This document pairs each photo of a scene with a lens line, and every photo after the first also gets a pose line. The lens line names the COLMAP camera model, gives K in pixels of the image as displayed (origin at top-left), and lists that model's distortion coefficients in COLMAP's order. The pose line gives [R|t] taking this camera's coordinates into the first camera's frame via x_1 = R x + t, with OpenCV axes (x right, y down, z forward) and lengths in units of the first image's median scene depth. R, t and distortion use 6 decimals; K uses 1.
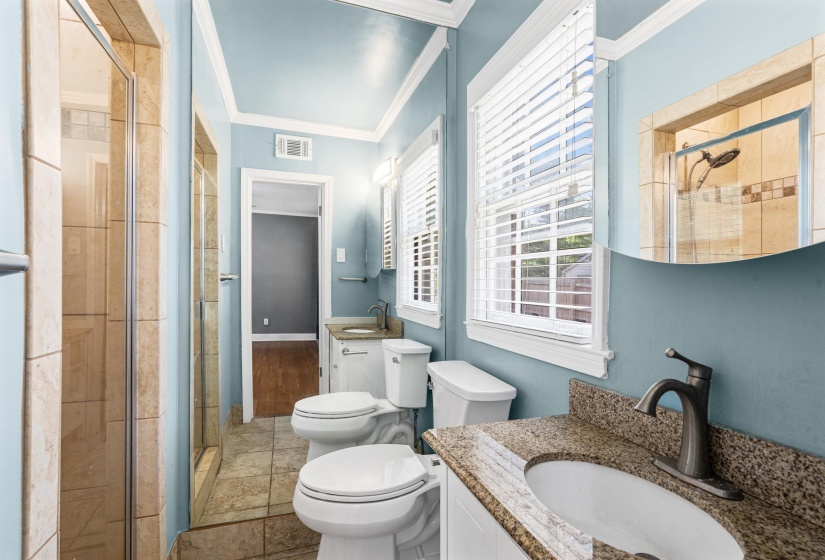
lens RADIAL K [[378.8, 0, 408.2], [0, 378.8, 278.6], [0, 0, 1]] dist [-0.001564, 0.000008]
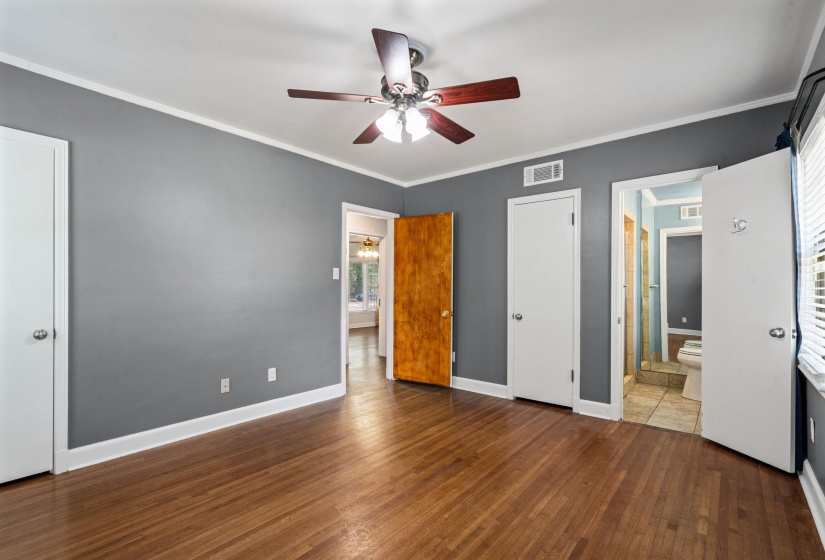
lens RADIAL K [[378.8, 0, 406.8], [0, 378.8, 283.2], [0, 0, 1]] dist [-0.001564, 0.000008]
pose [[0.537796, -0.007997, -0.843037, 0.576112], [-0.004382, 0.999915, -0.012281, 0.011736], [0.843063, 0.010299, 0.537716, -1.317385]]
